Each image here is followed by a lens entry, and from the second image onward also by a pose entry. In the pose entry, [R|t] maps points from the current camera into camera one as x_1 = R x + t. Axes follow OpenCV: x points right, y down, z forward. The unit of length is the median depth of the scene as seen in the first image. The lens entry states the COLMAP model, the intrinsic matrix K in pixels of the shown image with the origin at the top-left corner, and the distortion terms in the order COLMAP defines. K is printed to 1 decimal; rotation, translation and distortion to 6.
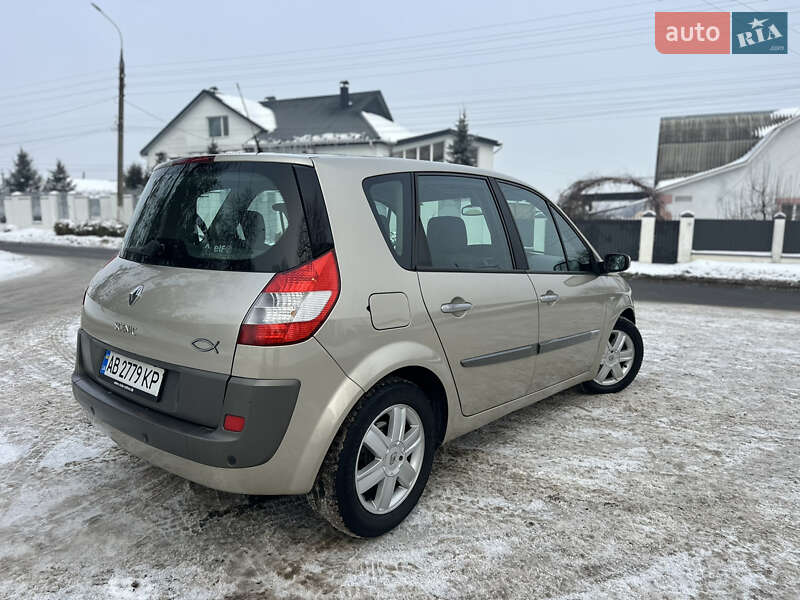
lens RADIAL K [[562.2, 0, 399.2], [0, 562.2, 295.6], [0, 0, 1]] dist [0.027453, -0.030254]
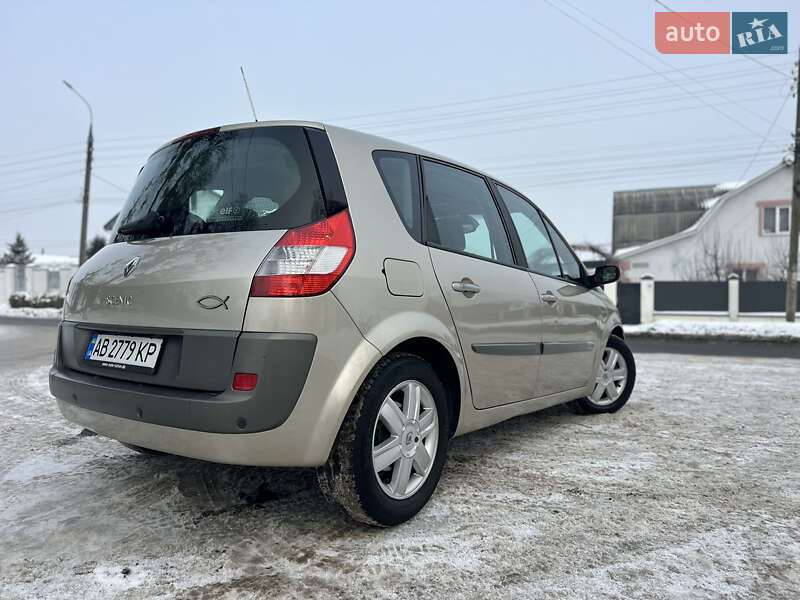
lens RADIAL K [[561.9, 0, 400.0], [0, 561.9, 300.0], [0, 0, 1]] dist [0.026279, -0.028490]
pose [[0.997882, -0.010326, 0.064225, -0.059702], [0.018515, 0.991568, -0.128256, 0.130844], [-0.062359, 0.129174, 0.989659, 0.038133]]
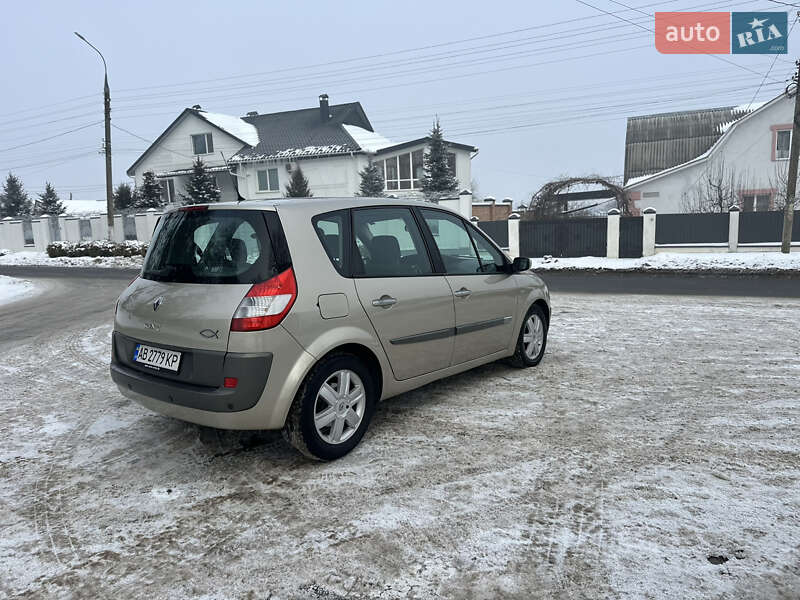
lens RADIAL K [[555.7, 0, 398.3], [0, 555.7, 294.7], [0, 0, 1]] dist [0.135392, -0.215763]
pose [[0.998806, -0.047209, 0.012595, 0.096391], [0.047332, 0.998833, -0.009633, 0.013975], [-0.012125, 0.010218, 0.999874, -0.332357]]
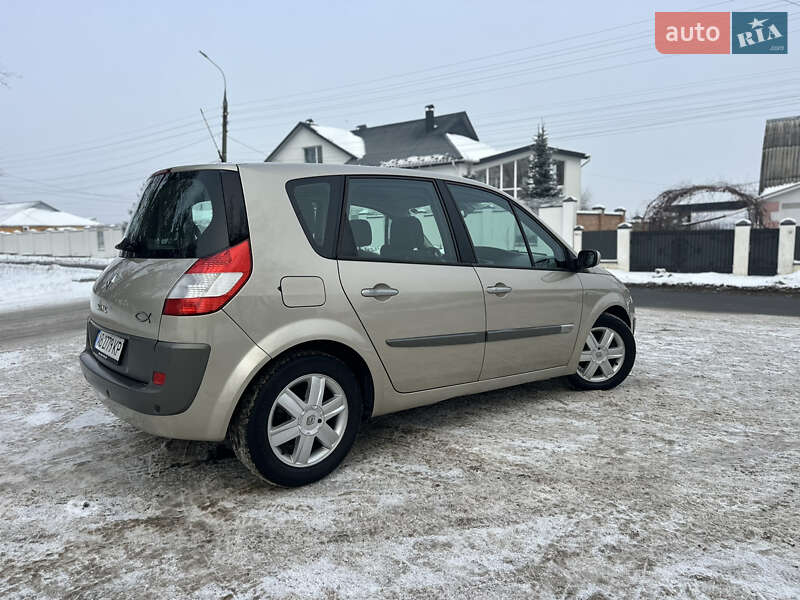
lens RADIAL K [[558.3, 0, 398.1], [0, 558.3, 303.6], [0, 0, 1]] dist [0.051113, -0.056819]
pose [[0.984211, -0.006348, -0.176886, 0.268313], [0.002188, 0.999717, -0.023699, 0.055755], [0.176987, 0.022938, 0.983946, -0.076495]]
